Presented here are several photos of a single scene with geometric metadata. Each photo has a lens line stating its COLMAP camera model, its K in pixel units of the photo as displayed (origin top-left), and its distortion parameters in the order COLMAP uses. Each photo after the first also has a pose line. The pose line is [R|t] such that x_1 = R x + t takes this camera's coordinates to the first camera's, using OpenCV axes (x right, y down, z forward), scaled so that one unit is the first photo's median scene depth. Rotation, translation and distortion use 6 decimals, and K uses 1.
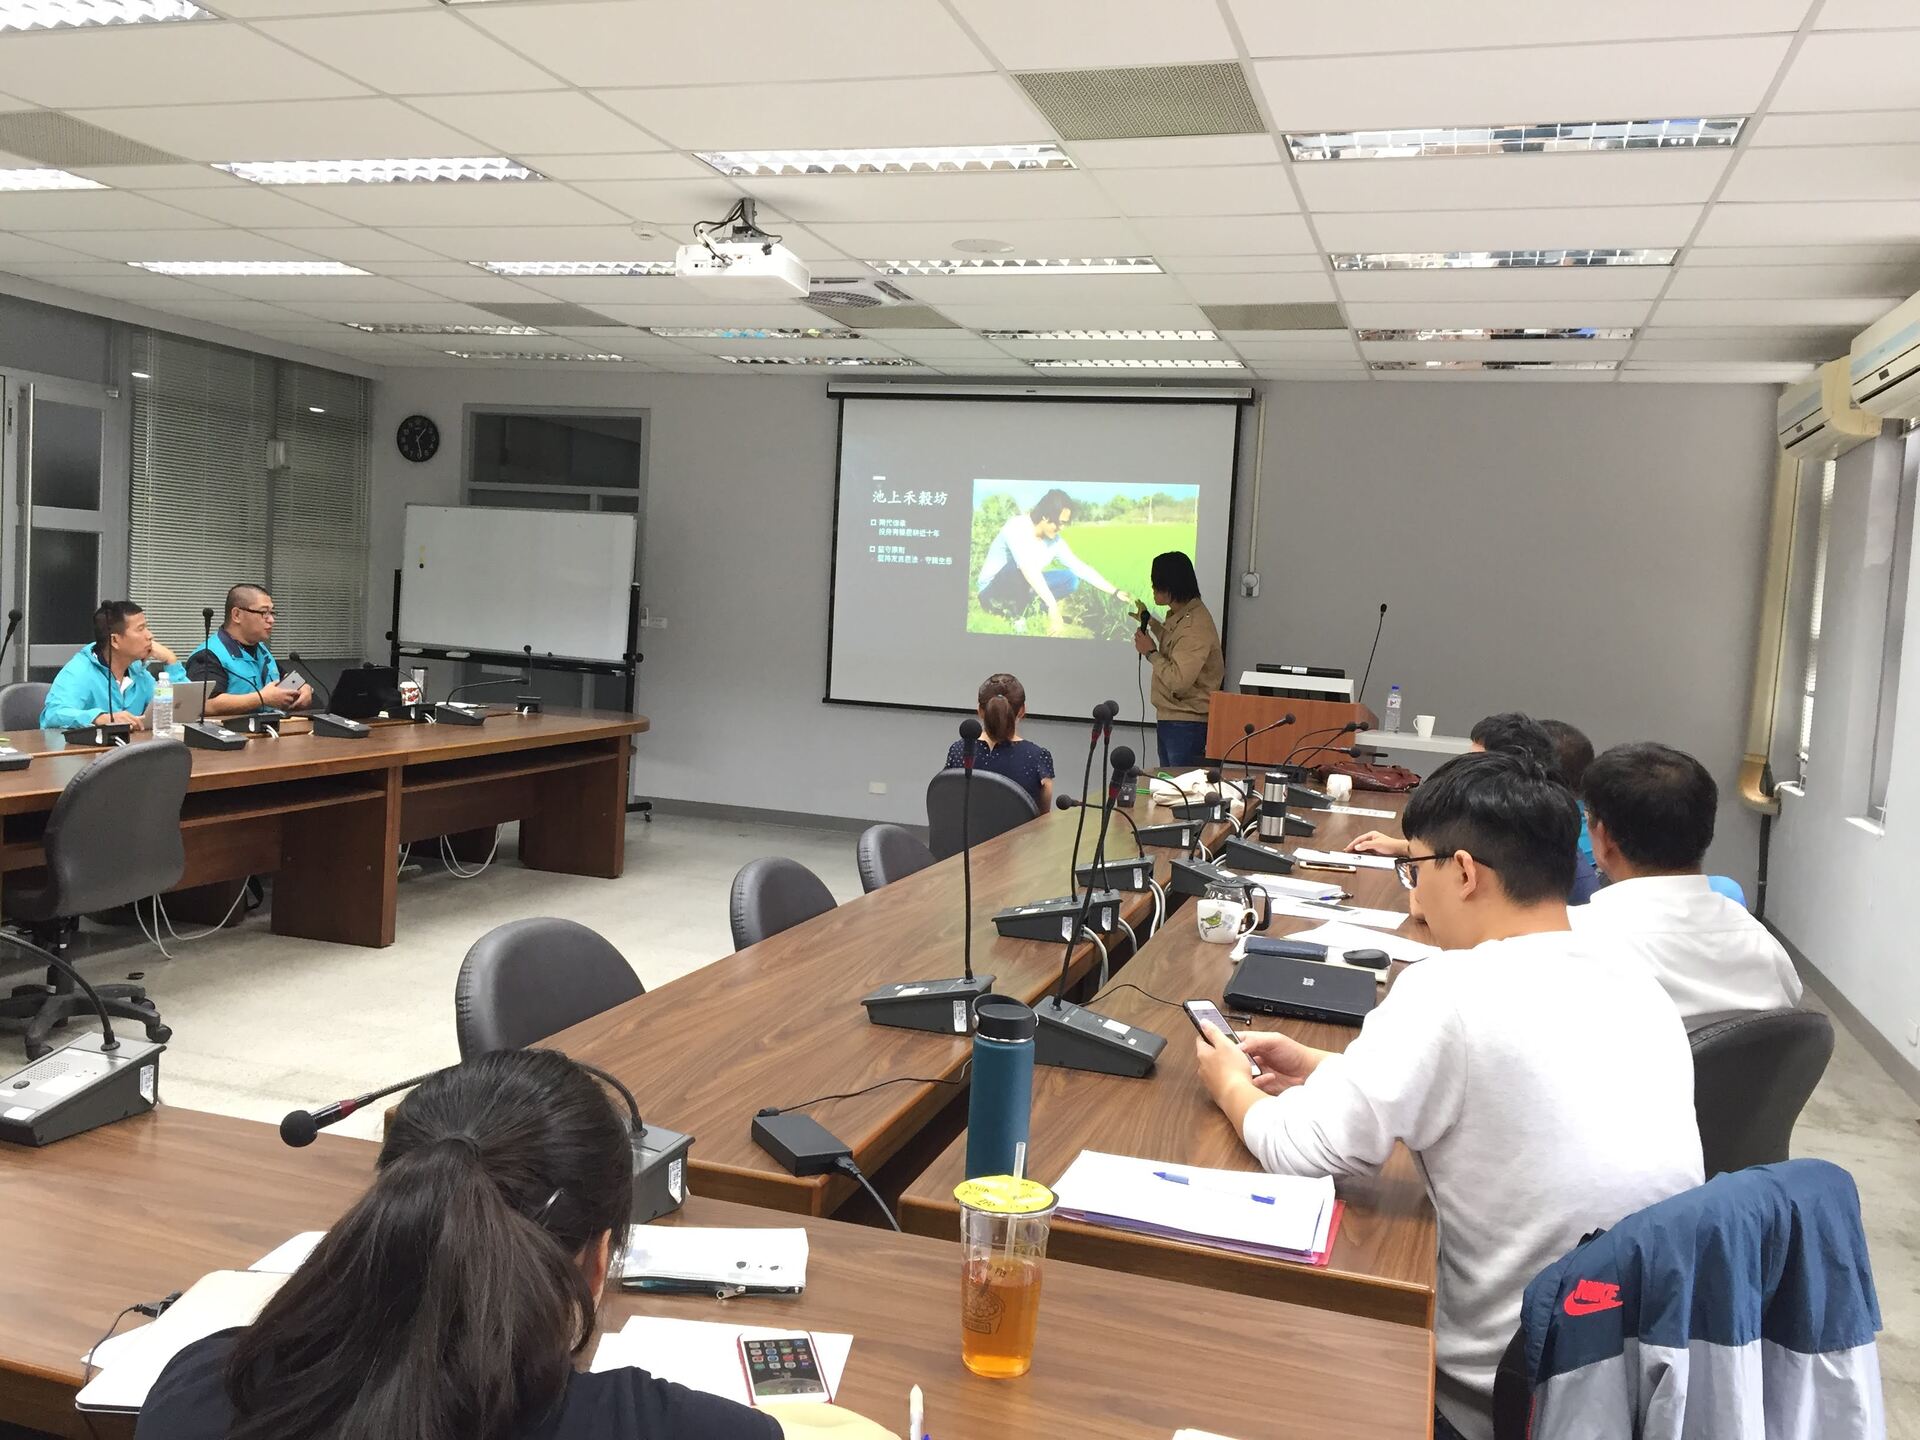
lens RADIAL K [[1667.0, 0, 954.4], [0, 1667.0, 722.8], [0, 0, 1]] dist [0.011748, 0.000603]
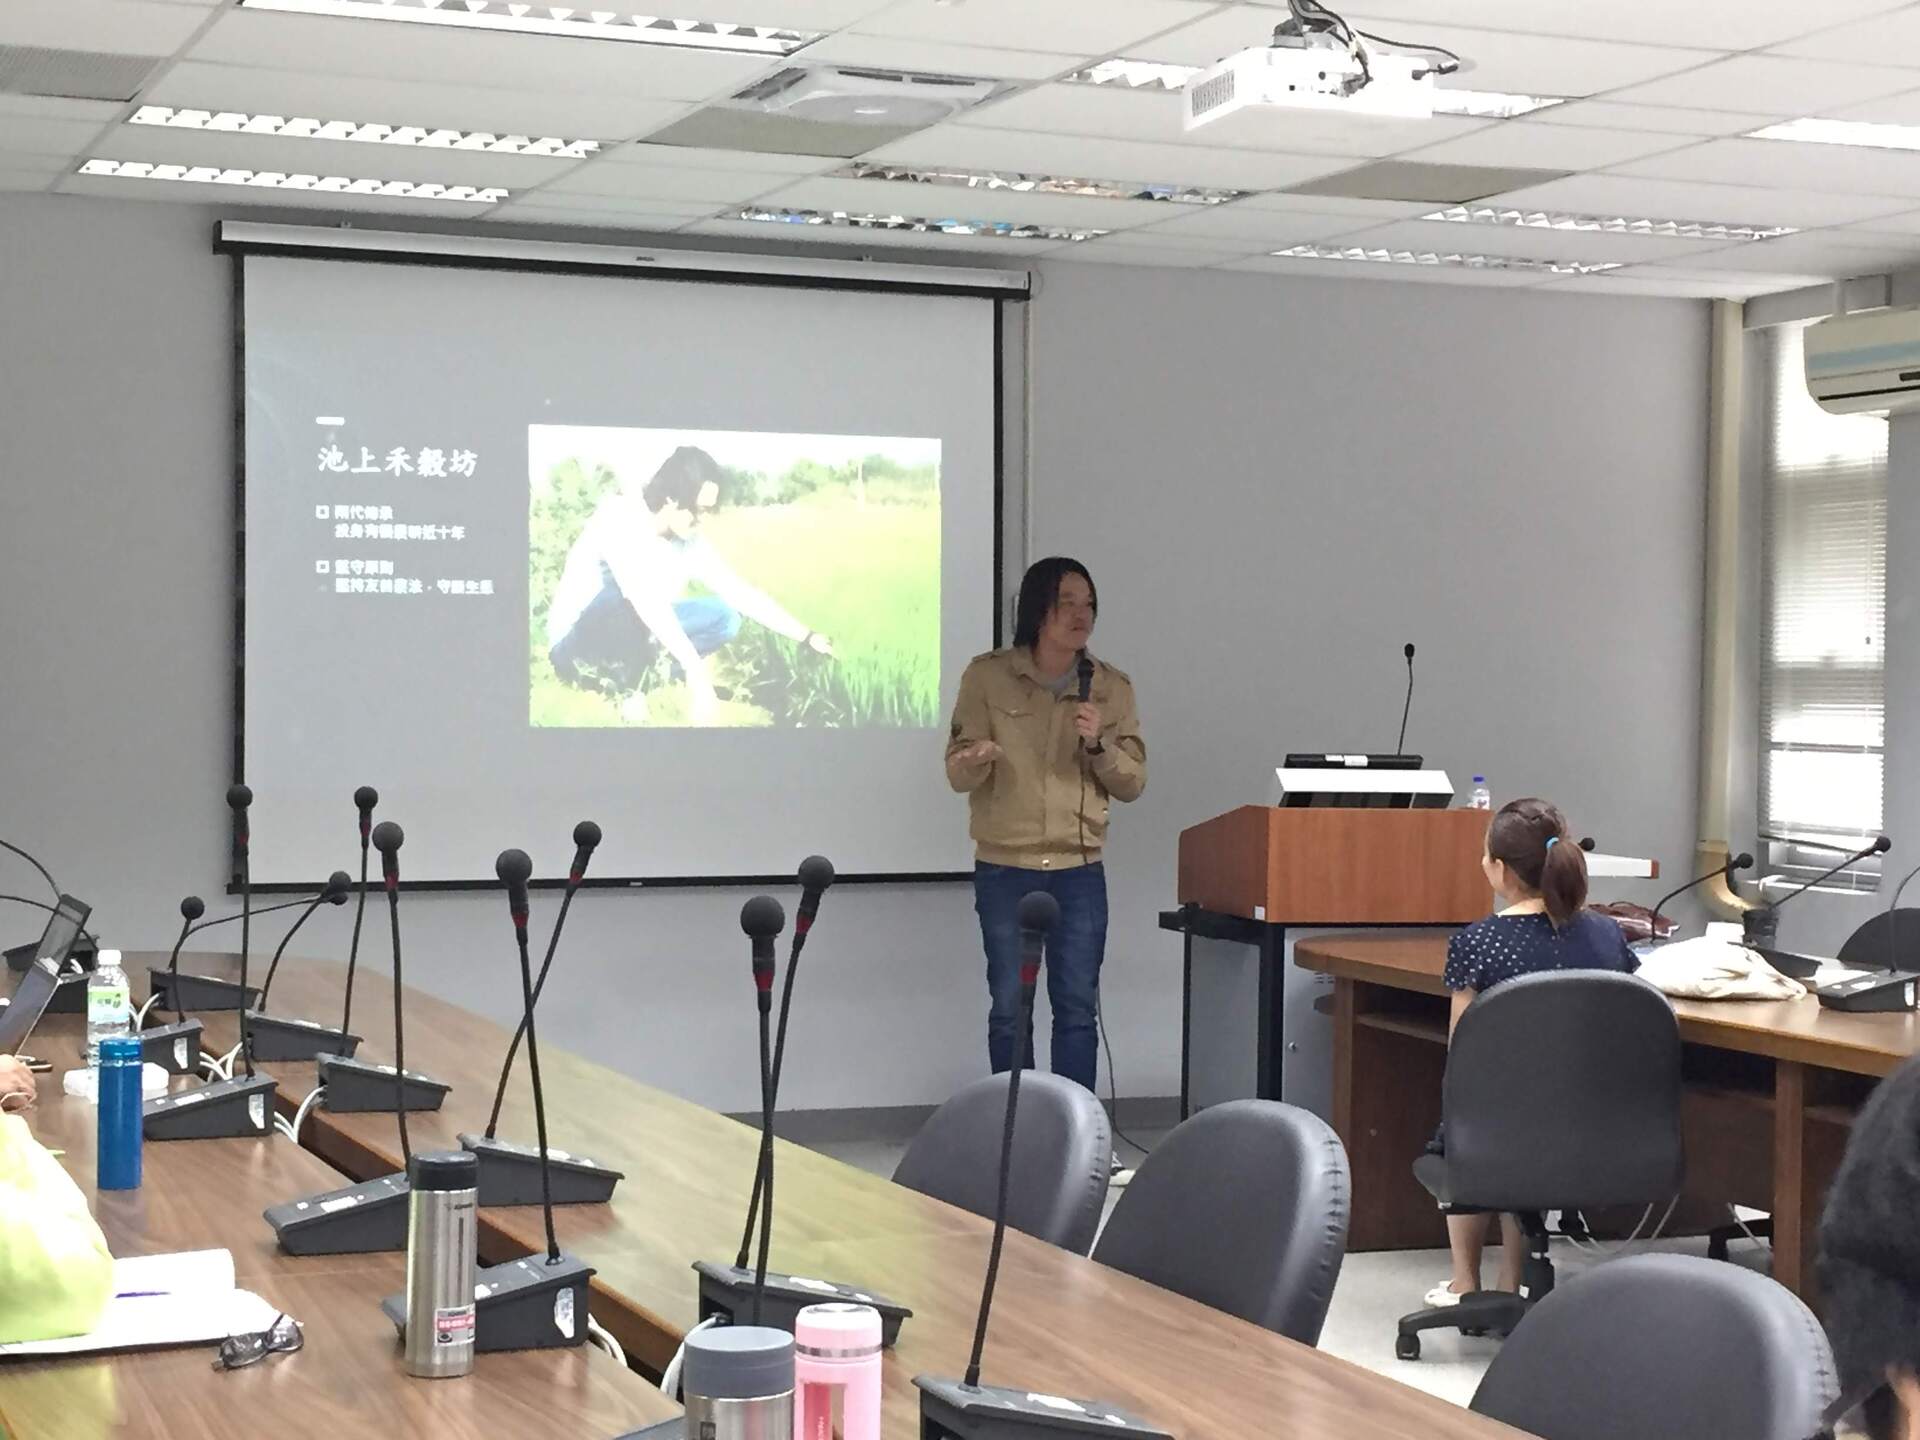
lens RADIAL K [[3229.5, 0, 959.3], [0, 3229.5, 717.4], [0, 0, 1]] dist [-0.024188, 0.000000]
pose [[0.759078, -0.055415, 0.648637, -0.532909], [0.077468, 0.996980, -0.005482, -0.042415], [-0.646374, 0.054410, 0.761078, 0.175827]]
